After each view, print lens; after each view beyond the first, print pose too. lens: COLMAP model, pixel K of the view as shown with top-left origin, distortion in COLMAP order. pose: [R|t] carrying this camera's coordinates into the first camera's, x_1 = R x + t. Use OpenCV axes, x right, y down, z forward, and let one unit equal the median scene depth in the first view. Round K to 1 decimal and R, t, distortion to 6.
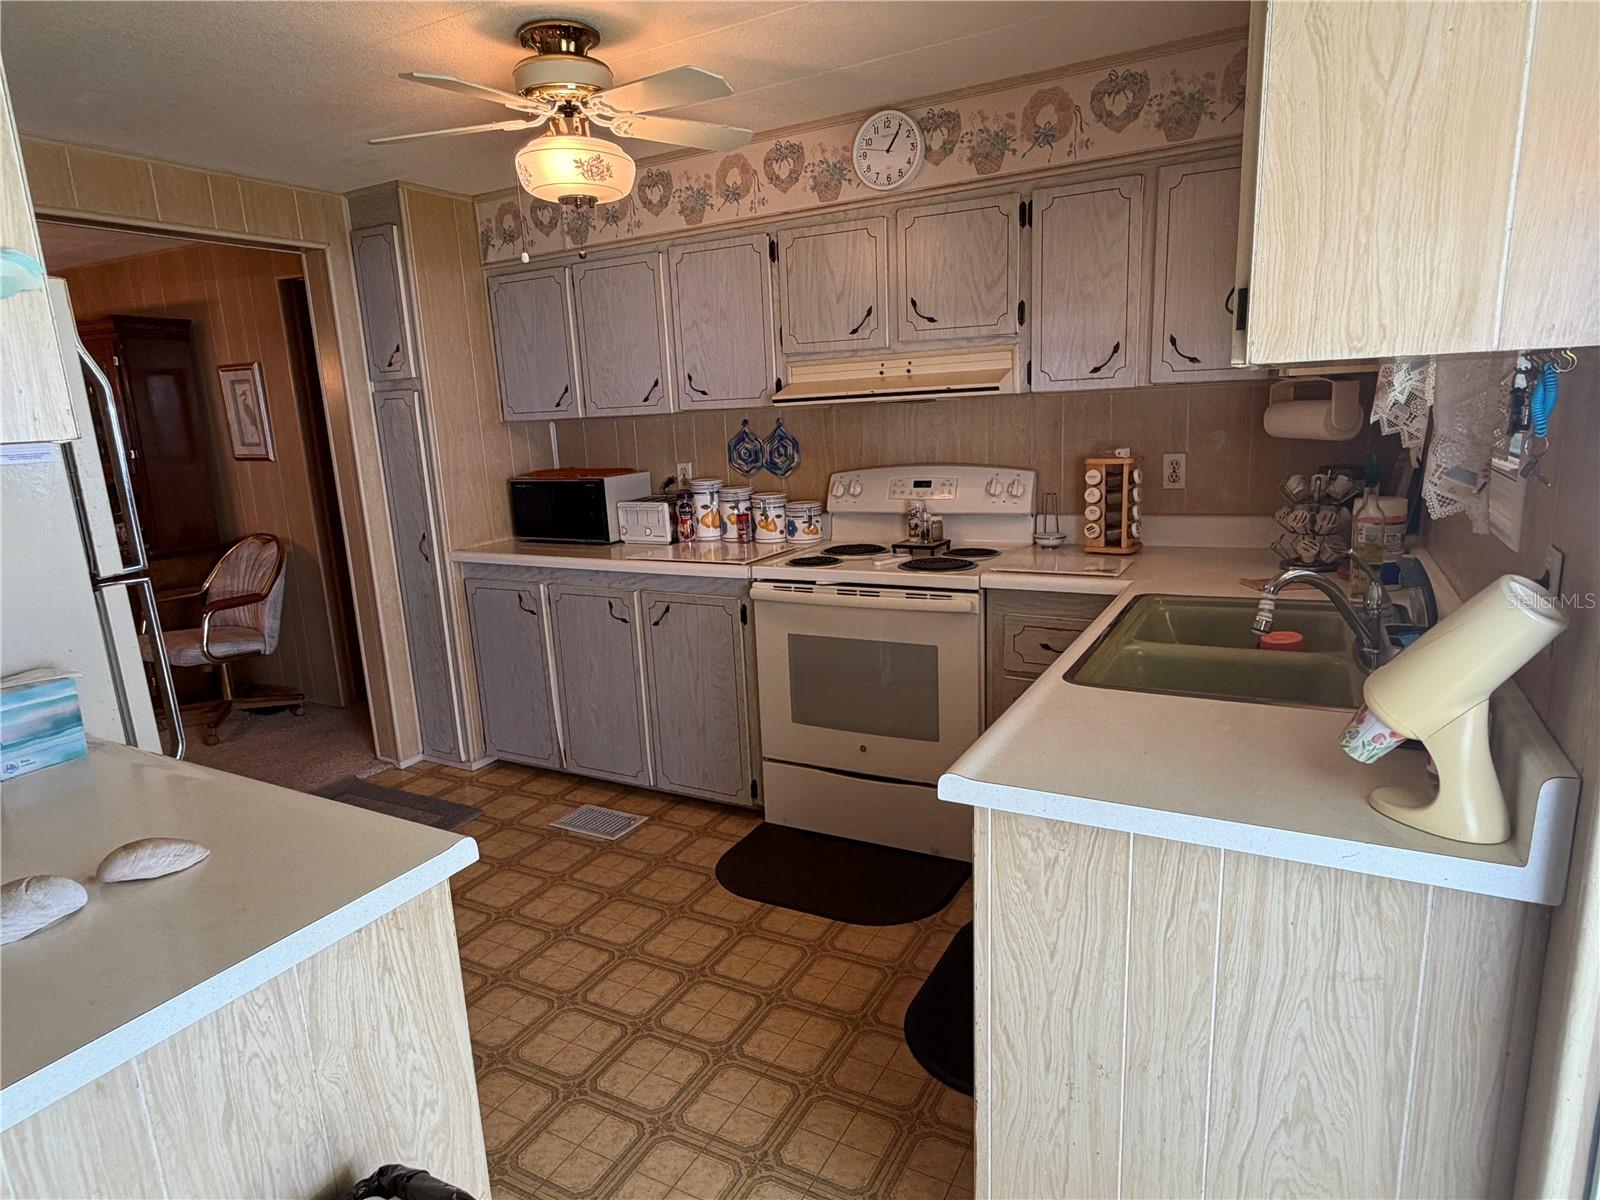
lens RADIAL K [[918.1, 0, 796.6], [0, 918.1, 606.0], [0, 0, 1]] dist [0.003837, 0.003581]
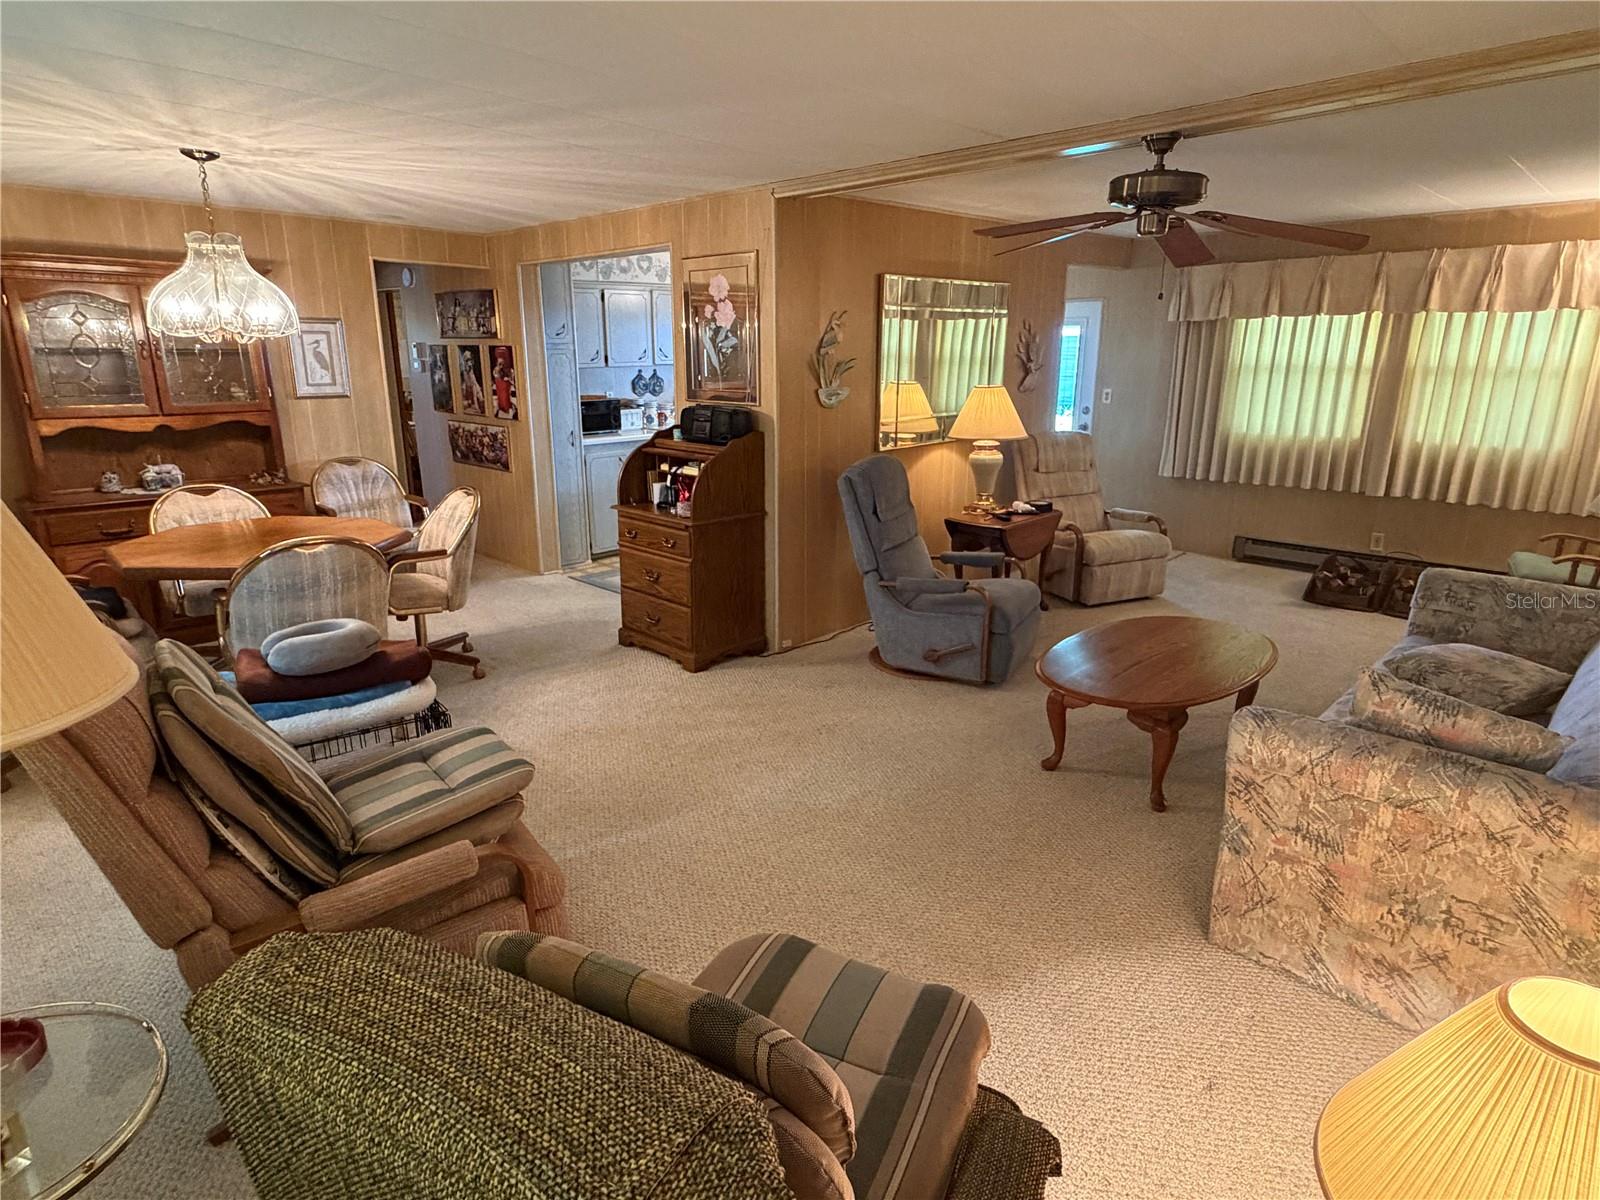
lens RADIAL K [[879.3, 0, 797.8], [0, 879.3, 597.5], [0, 0, 1]] dist [0.003219, 0.000459]
pose [[0.262661, -0.224561, 0.938393, -2.585937], [0.200240, 0.964054, 0.174653, 0.029409], [-0.943882, 0.142029, 0.298185, 0.163415]]
